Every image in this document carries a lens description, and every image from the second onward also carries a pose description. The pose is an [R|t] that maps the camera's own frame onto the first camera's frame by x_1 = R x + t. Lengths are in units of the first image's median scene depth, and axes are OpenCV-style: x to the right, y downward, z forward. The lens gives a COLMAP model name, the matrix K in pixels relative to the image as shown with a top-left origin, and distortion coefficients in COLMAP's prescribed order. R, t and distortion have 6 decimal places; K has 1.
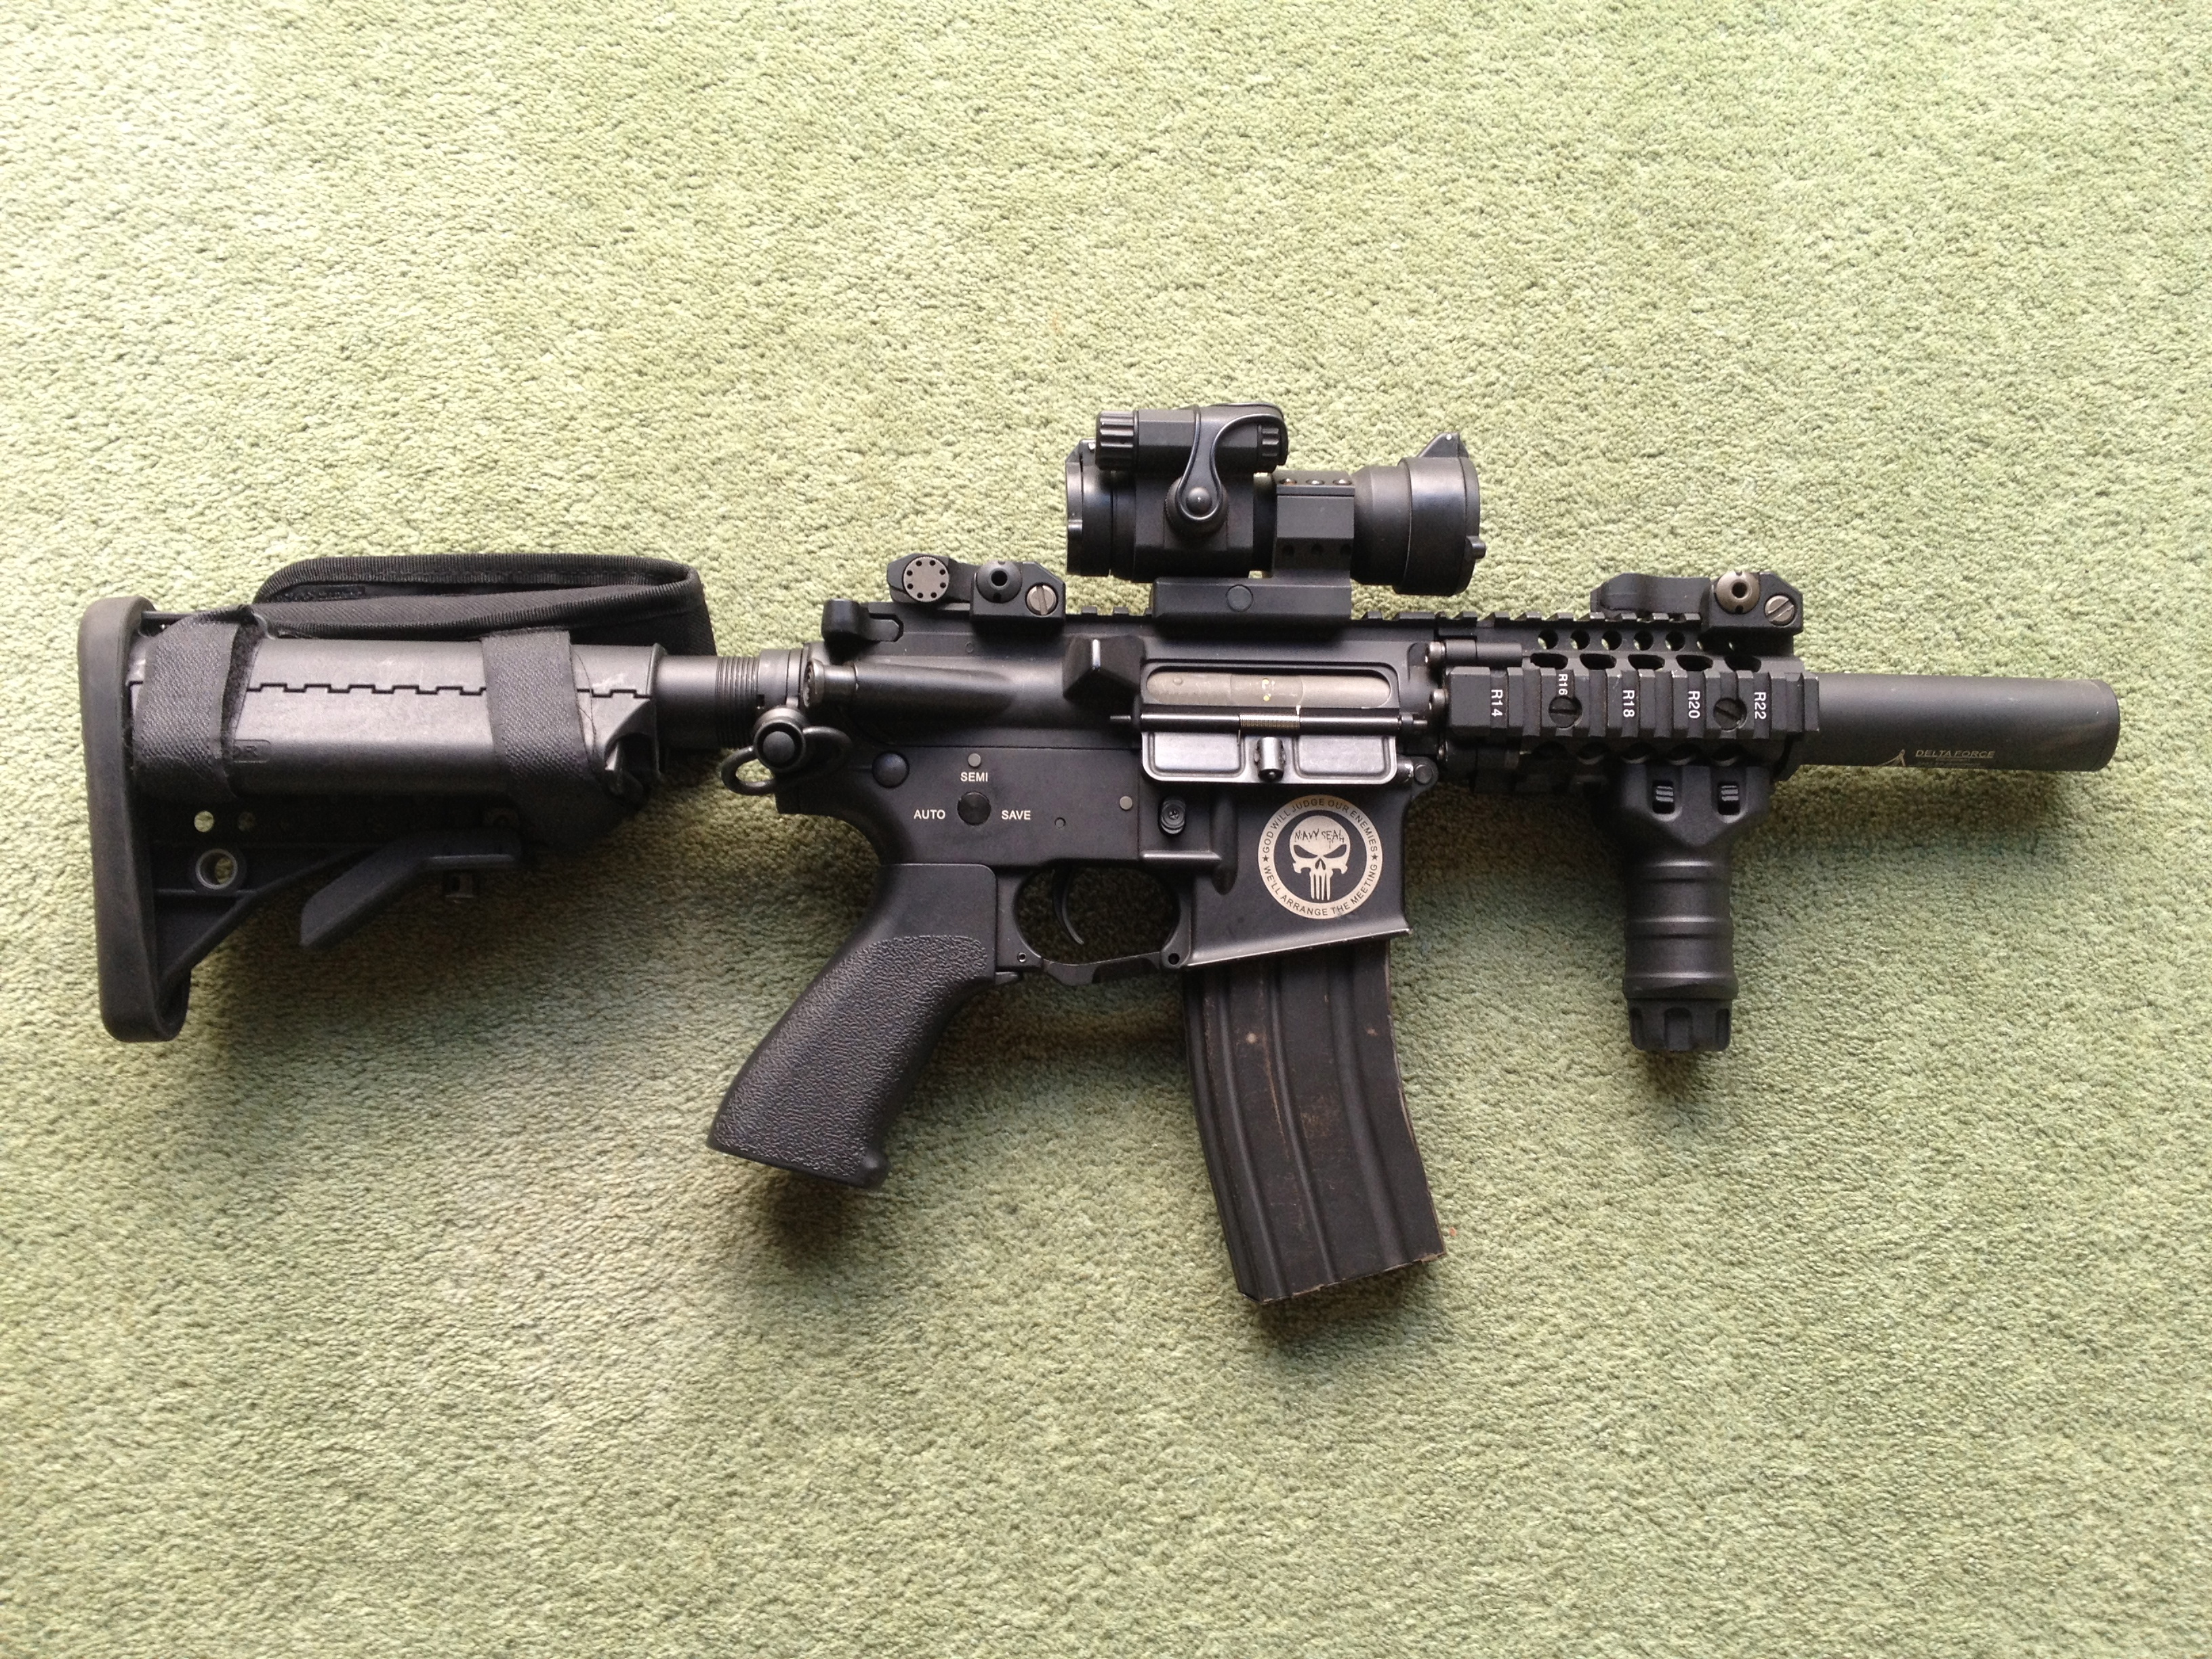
lens RADIAL K [[2176.3, 0, 1112.5], [0, 2176.3, 817.3], [0, 0, 1]] dist [0.136448, -0.383356]
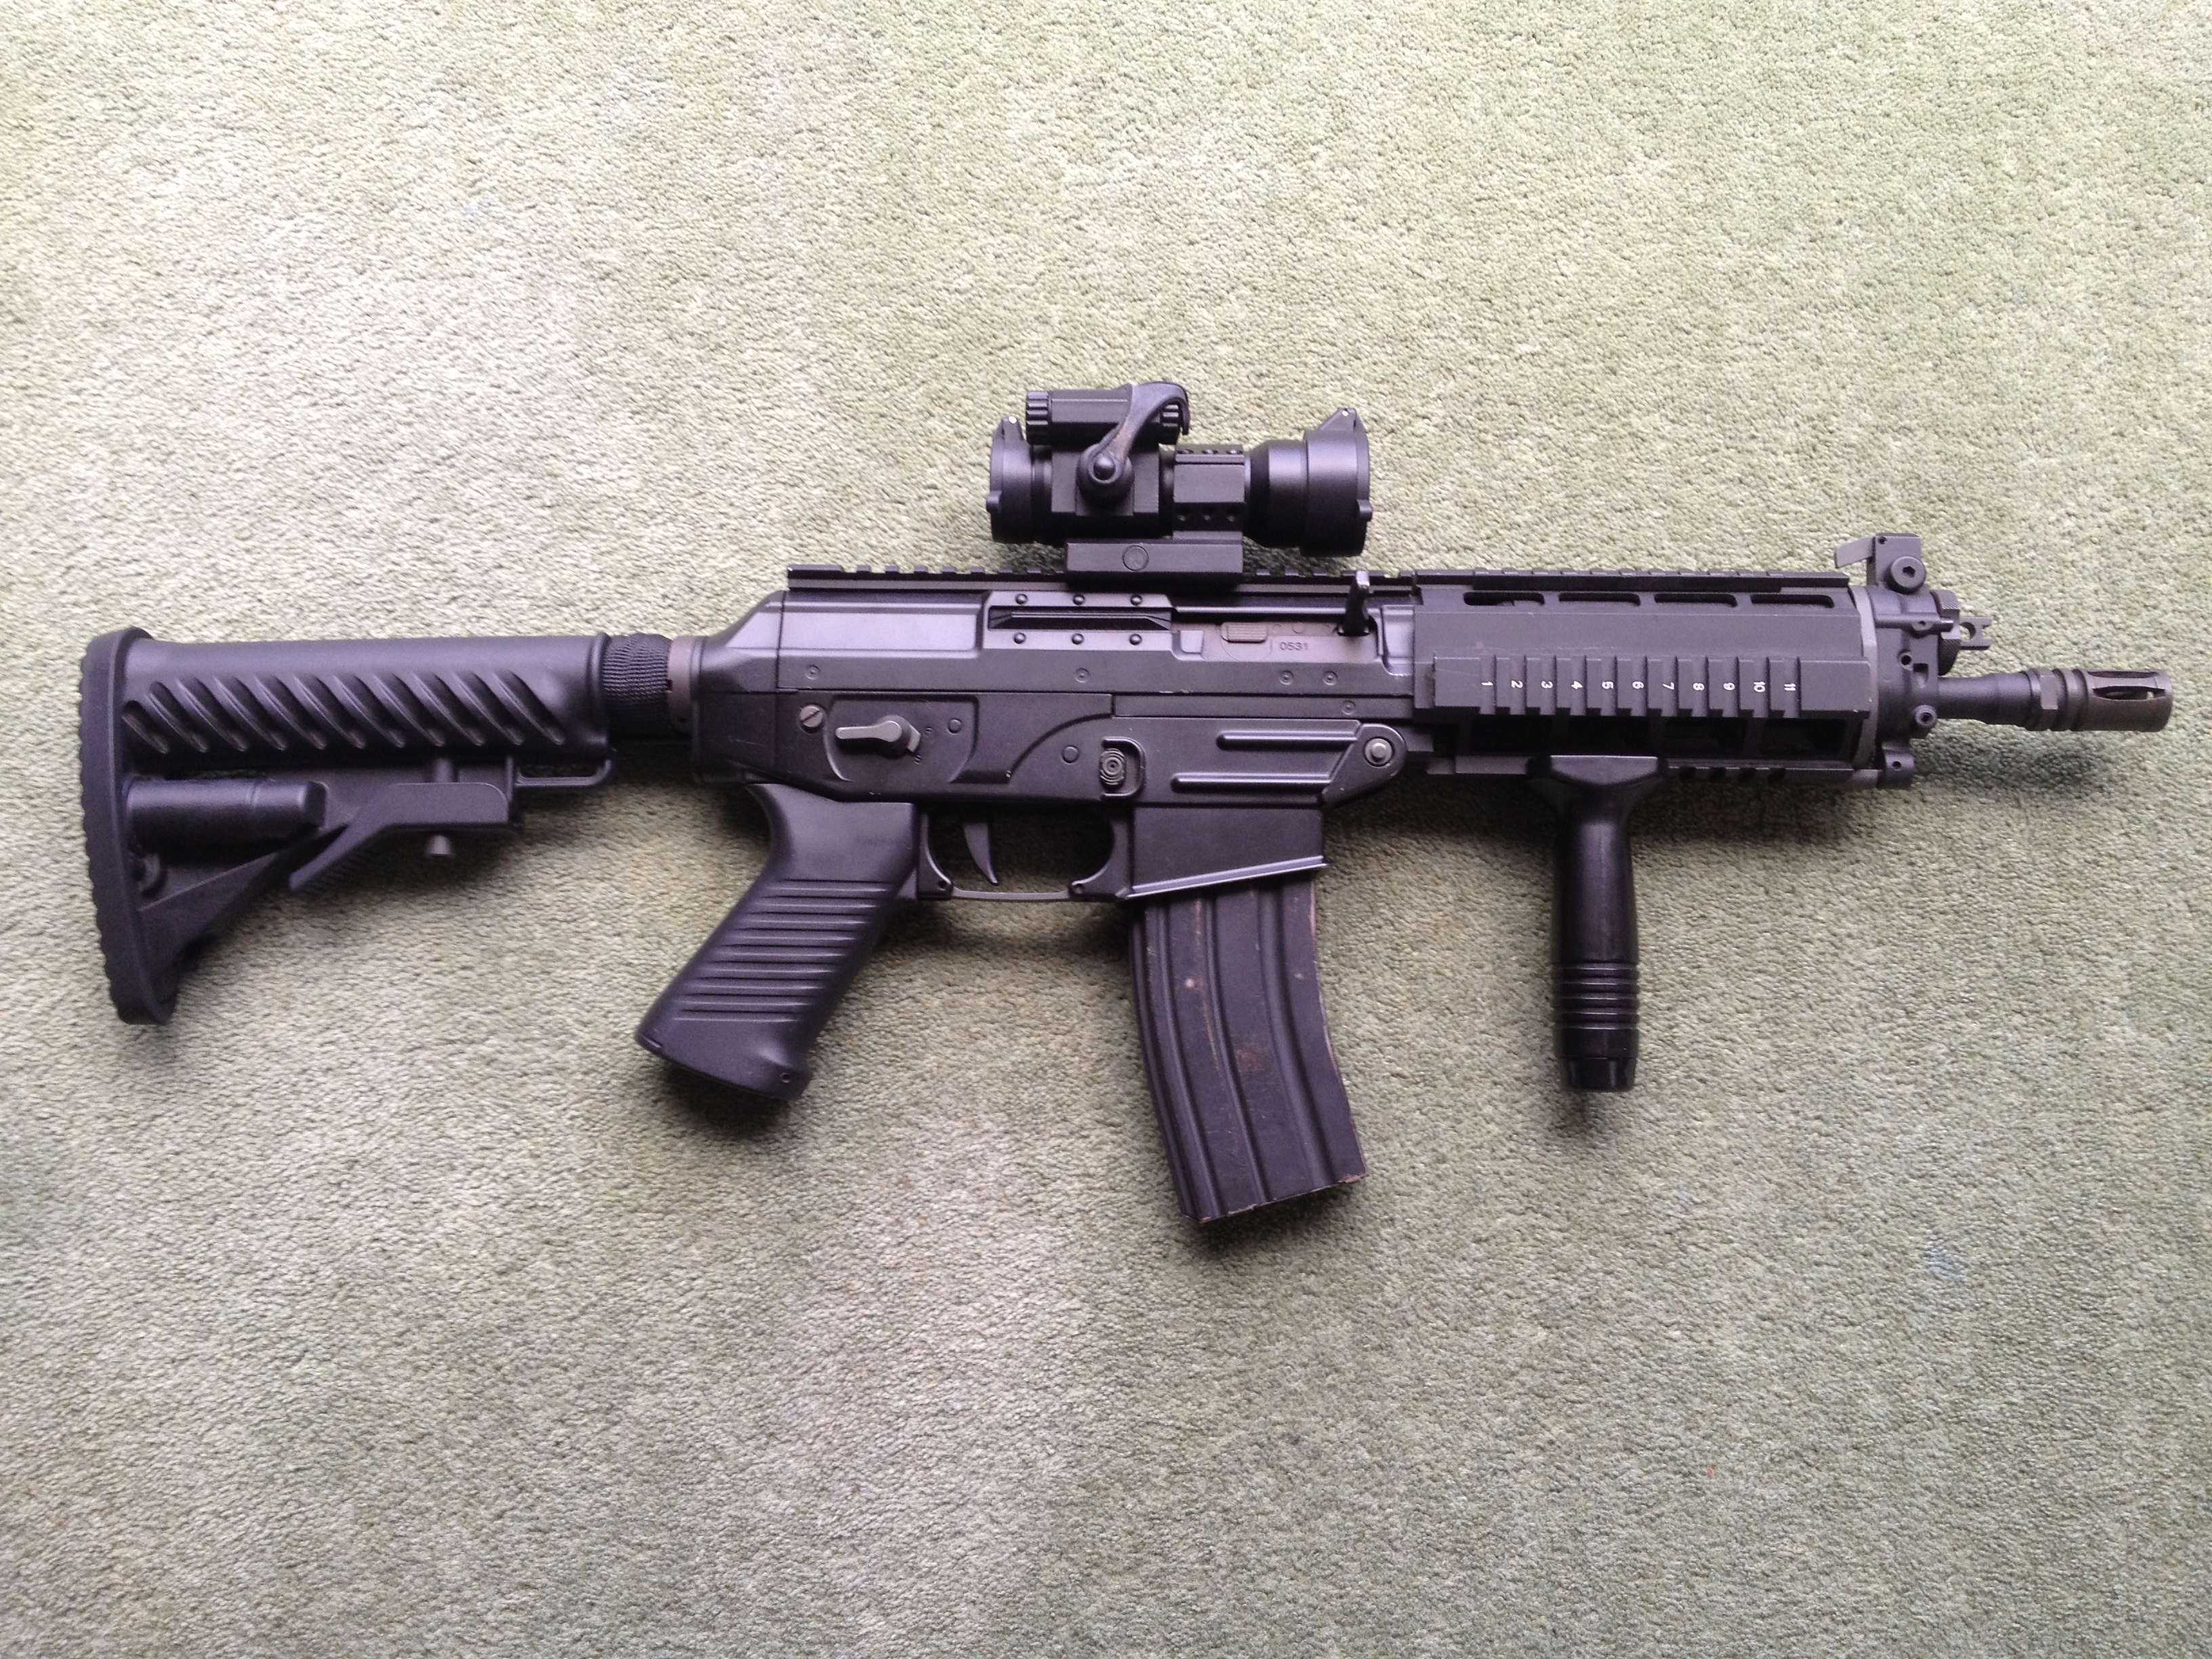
lens RADIAL K [[2176.3, 0, 1112.5], [0, 2176.3, 817.3], [0, 0, 1]] dist [0.136448, -0.383356]
pose [[0.999696, 0.020932, -0.013026, -0.118151], [-0.020615, 0.999500, 0.023989, -0.137720], [0.013521, -0.023713, 0.999627, -0.060775]]
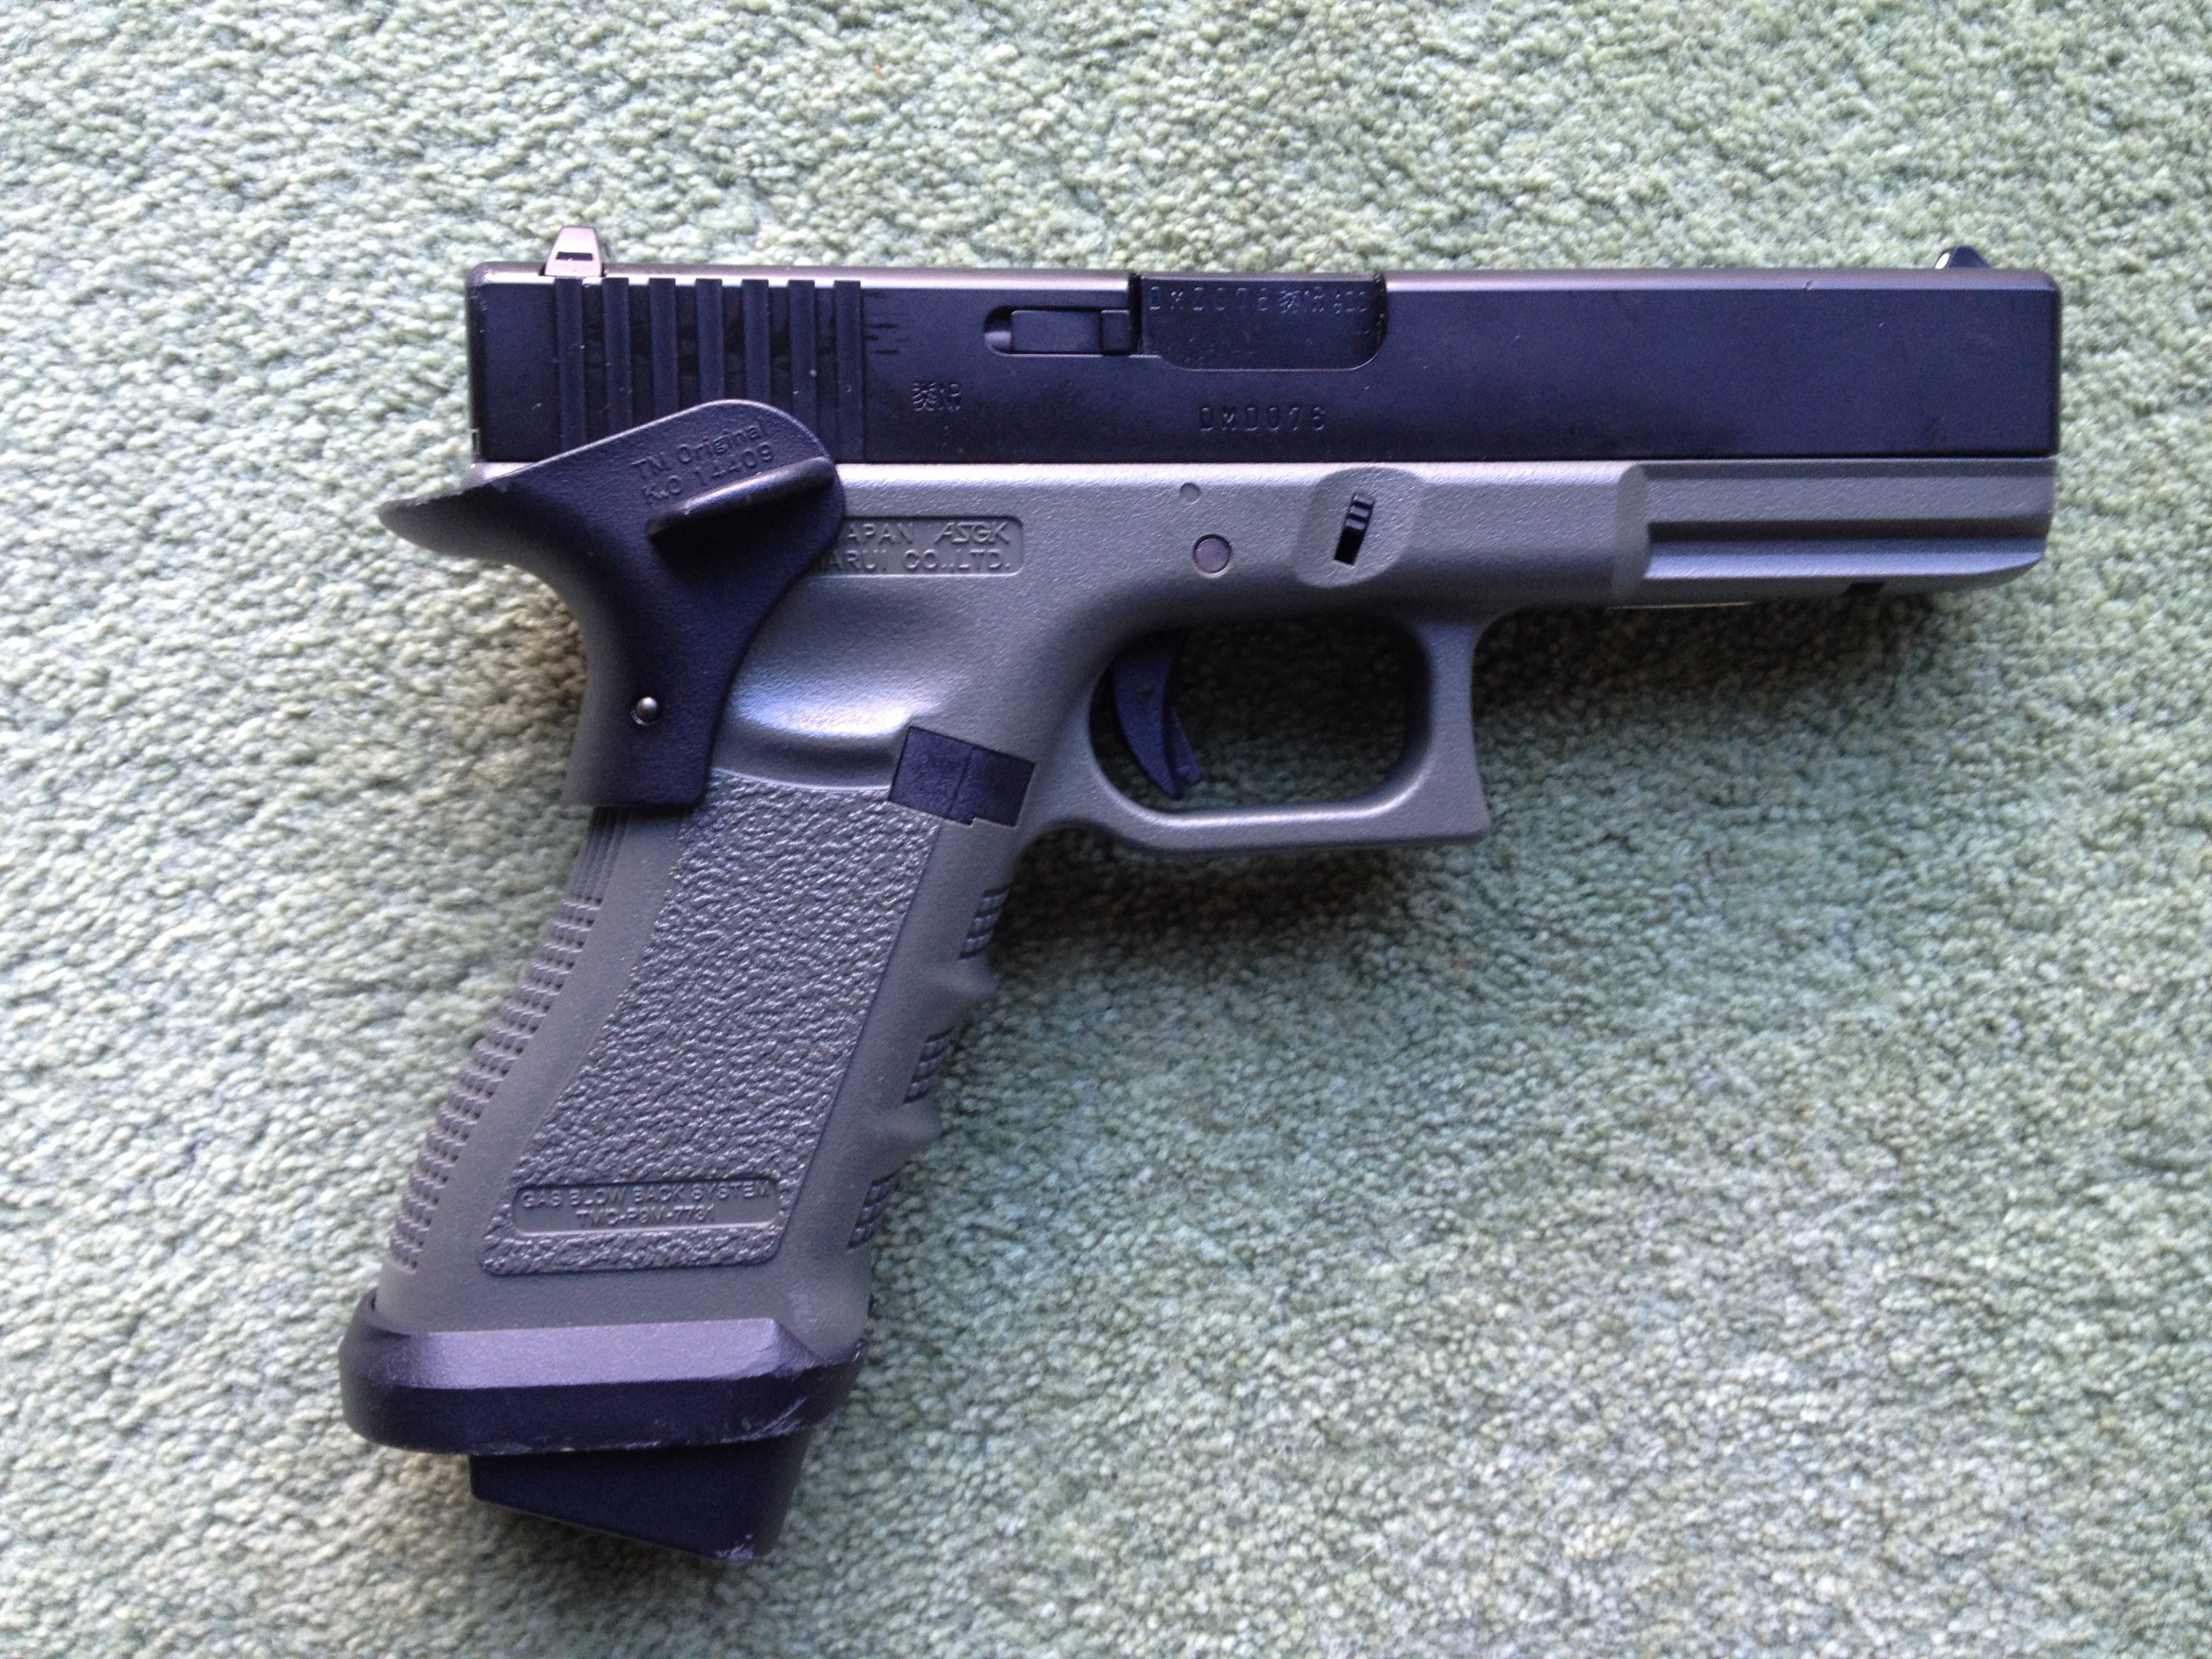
lens RADIAL K [[2176.3, 0, 1112.5], [0, 2176.3, 817.3], [0, 0, 1]] dist [0.136448, -0.383356]
pose [[0.999874, -0.004316, 0.015278, -0.317968], [0.000360, 0.968251, 0.249978, -0.123409], [-0.015872, -0.249941, 0.968131, 0.606187]]
